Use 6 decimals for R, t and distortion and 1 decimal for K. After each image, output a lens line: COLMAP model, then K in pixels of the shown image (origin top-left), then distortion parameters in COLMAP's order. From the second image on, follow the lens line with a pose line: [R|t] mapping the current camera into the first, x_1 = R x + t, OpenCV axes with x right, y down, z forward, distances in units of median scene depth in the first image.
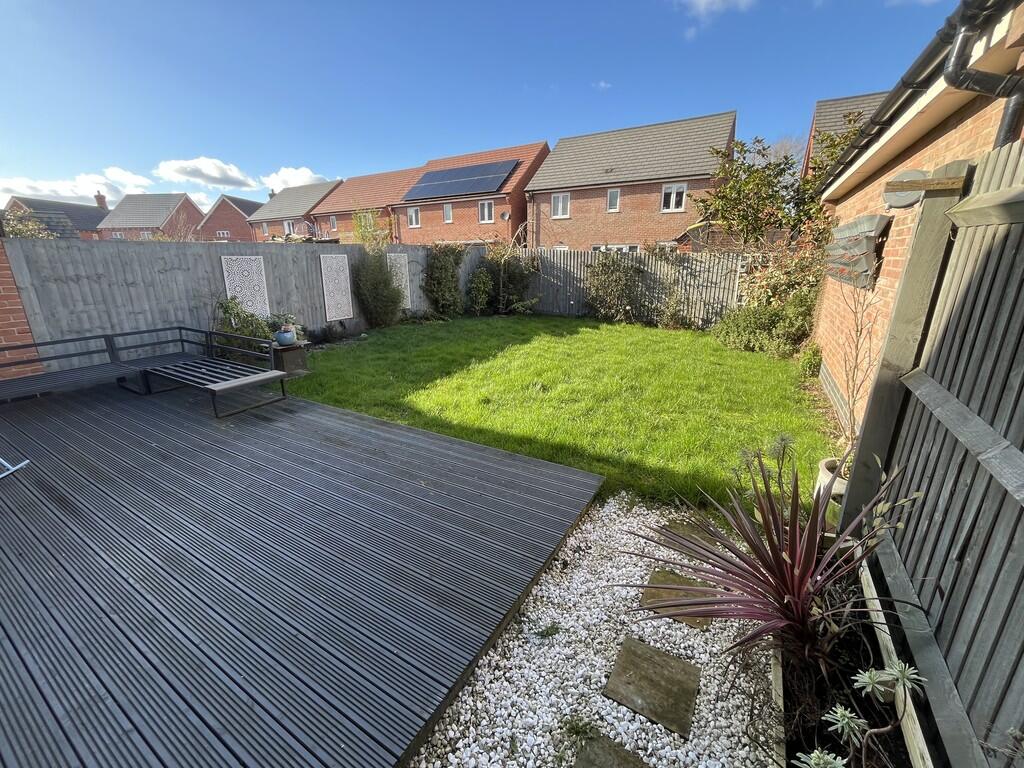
lens RADIAL K [[416.6, 0, 506.8], [0, 416.6, 380.9], [0, 0, 1]] dist [-0.001790, -0.000165]
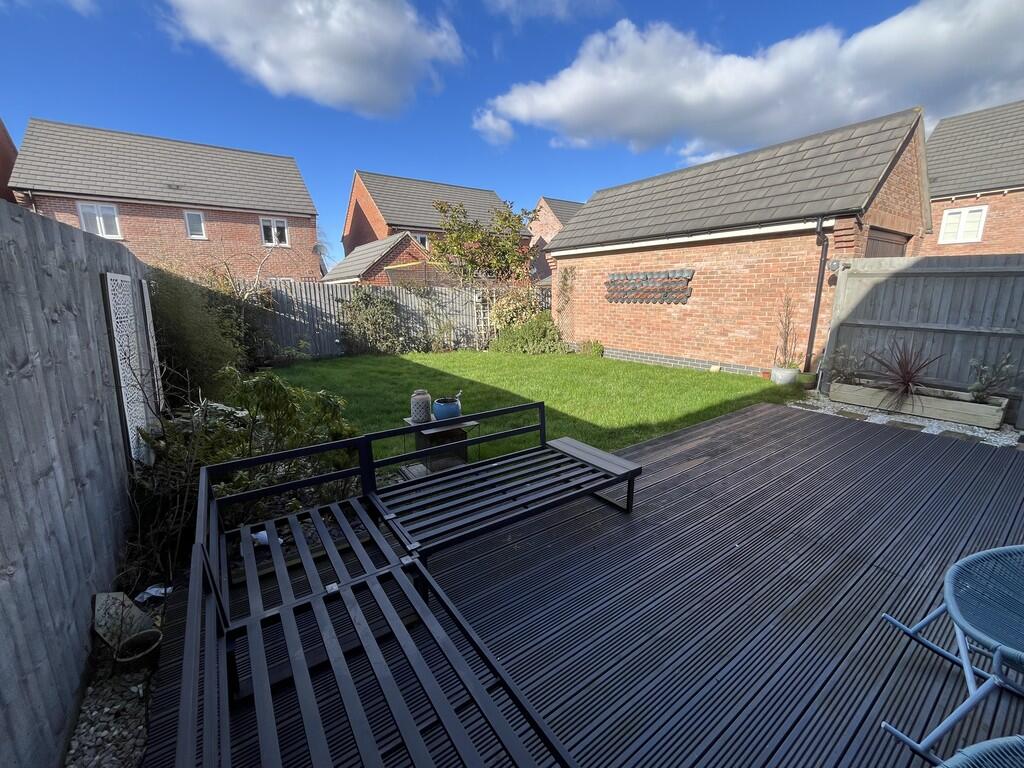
lens RADIAL K [[416.6, 0, 506.8], [0, 416.6, 380.9], [0, 0, 1]] dist [-0.001790, -0.000165]
pose [[0.415883, -0.188114, 0.889750, -0.473234], [0.263936, 0.961229, 0.079859, -0.078317], [-0.870275, 0.201625, 0.449409, 0.291731]]
